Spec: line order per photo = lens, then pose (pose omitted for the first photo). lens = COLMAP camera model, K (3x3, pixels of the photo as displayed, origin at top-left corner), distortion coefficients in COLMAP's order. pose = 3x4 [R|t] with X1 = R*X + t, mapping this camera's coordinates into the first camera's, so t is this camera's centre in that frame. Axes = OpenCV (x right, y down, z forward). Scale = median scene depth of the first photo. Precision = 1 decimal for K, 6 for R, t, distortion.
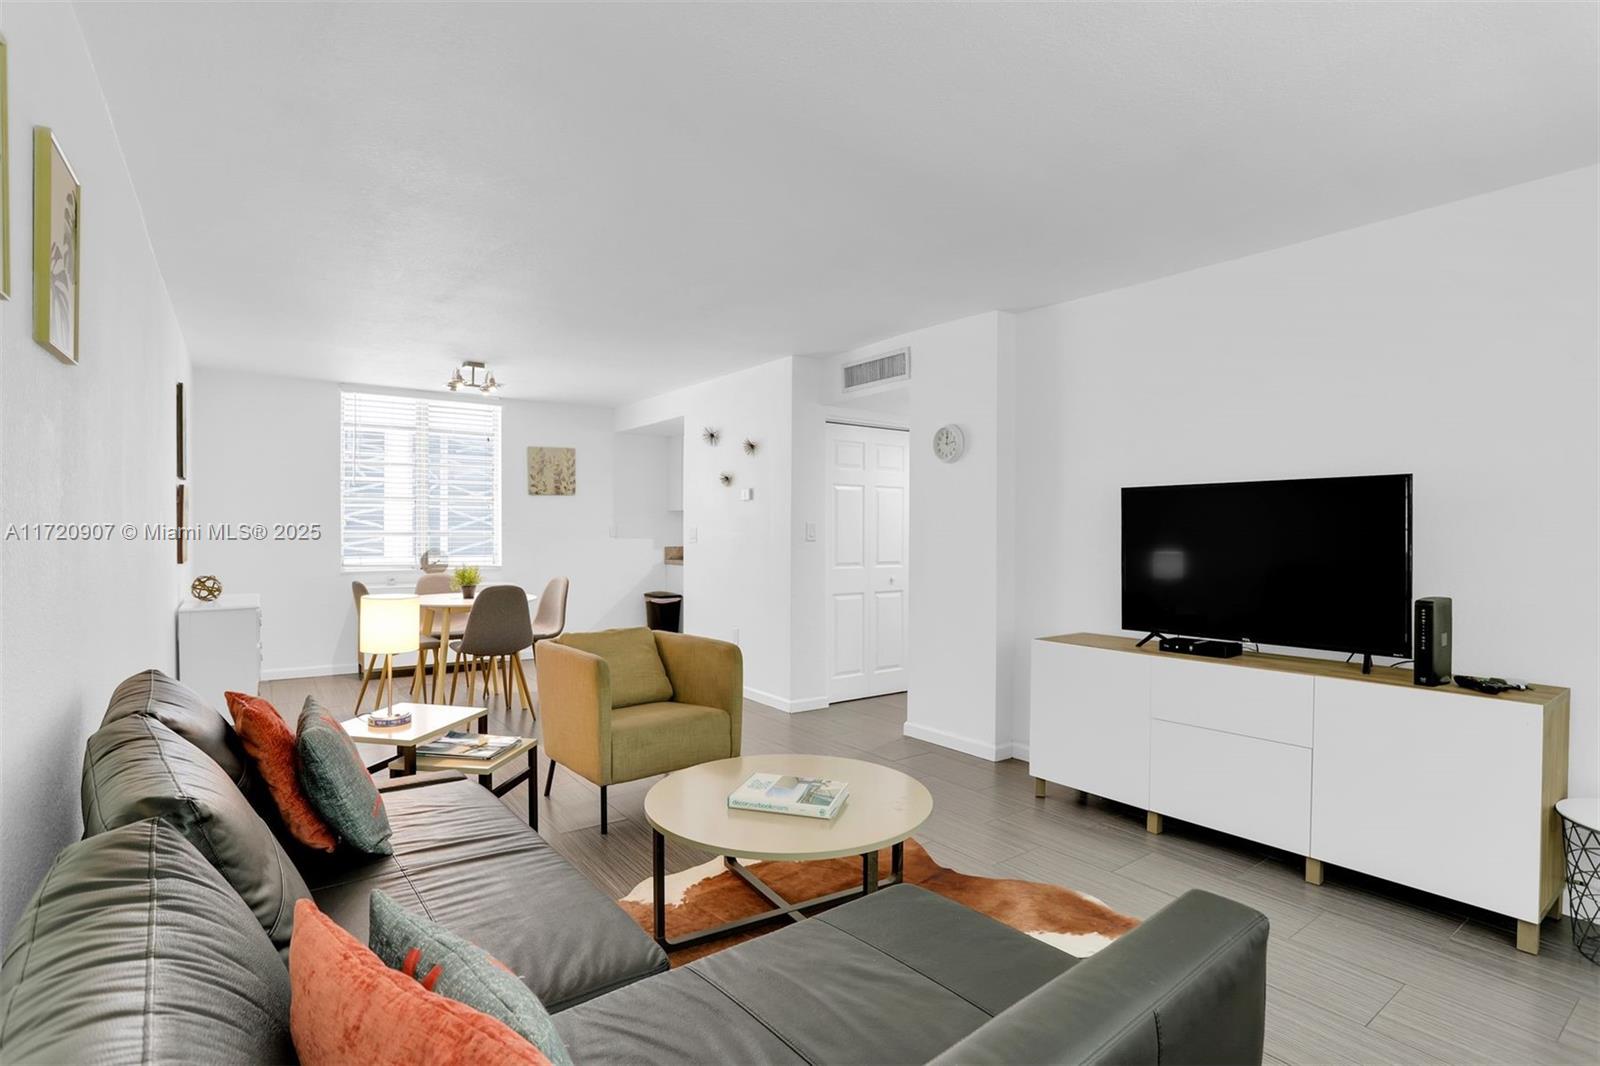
lens RADIAL K [[782.6, 0, 797.8], [0, 782.6, 536.4], [0, 0, 1]] dist [-0.065601, 0.023019]
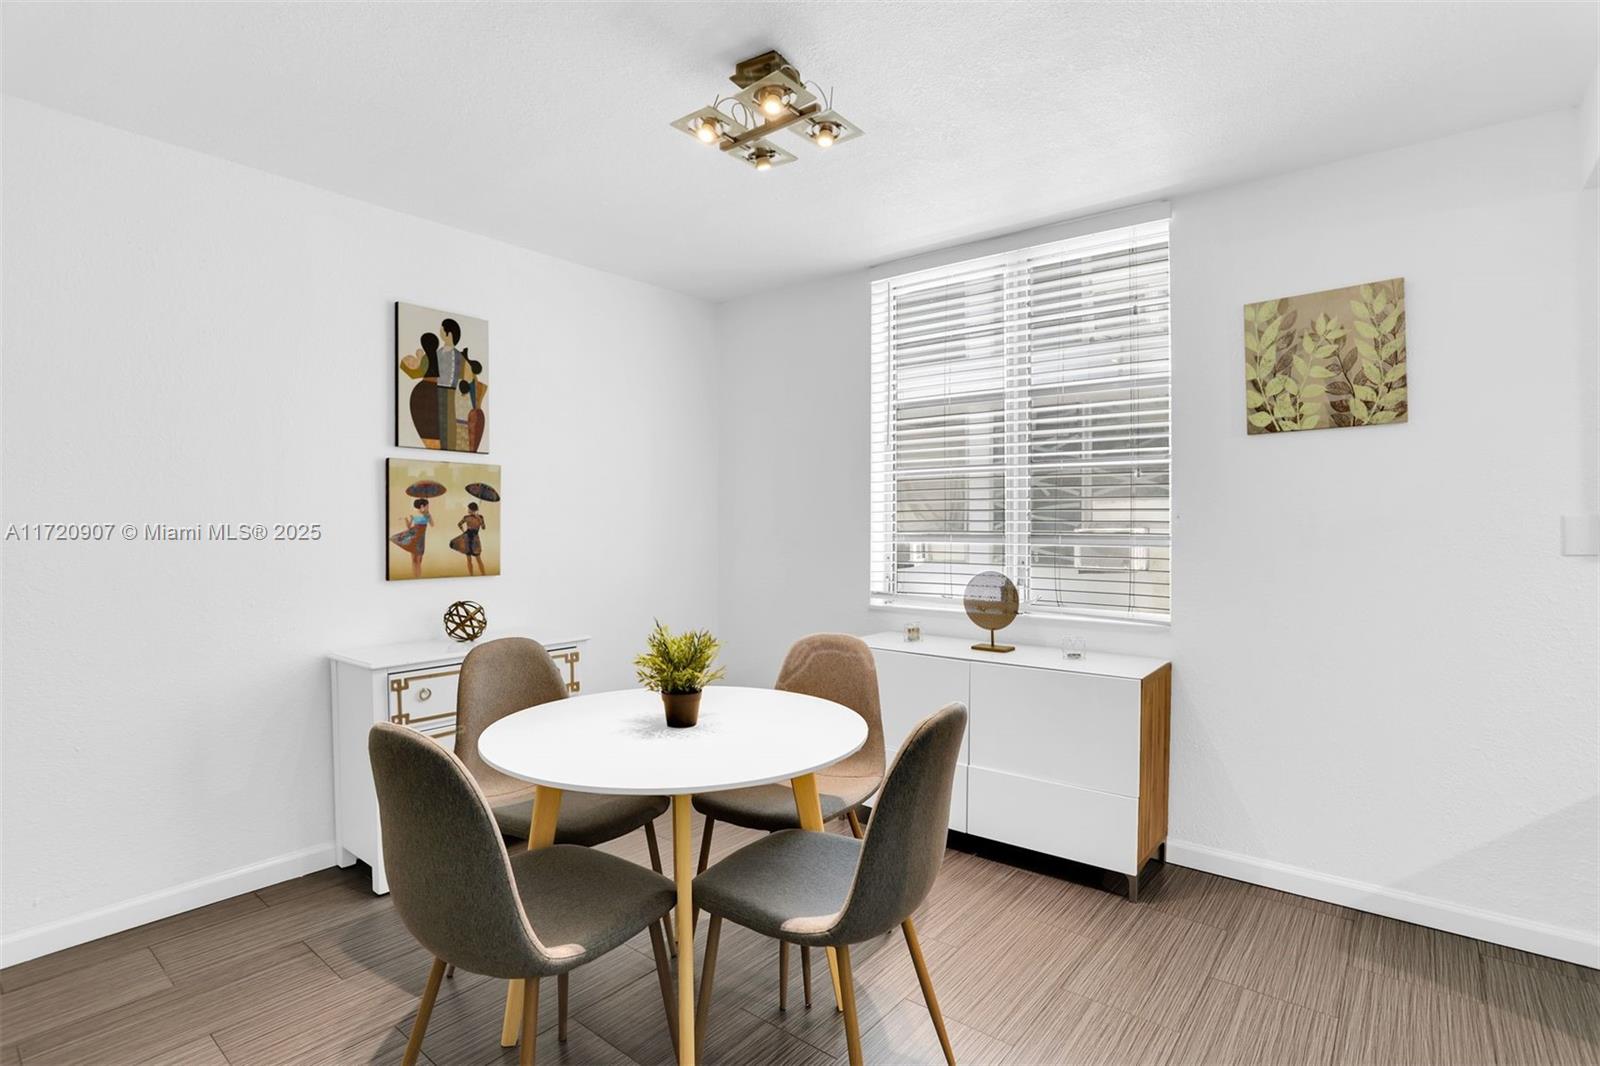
lens RADIAL K [[789.4, 0, 796.5], [0, 789.4, 525.2], [0, 0, 1]] dist [-0.066696, 0.024201]
pose [[0.253345, -0.003119, -0.967371, -0.062544], [-0.012479, 0.999901, -0.006492, -0.008293], [0.967296, 0.013717, 0.253281, 0.896342]]
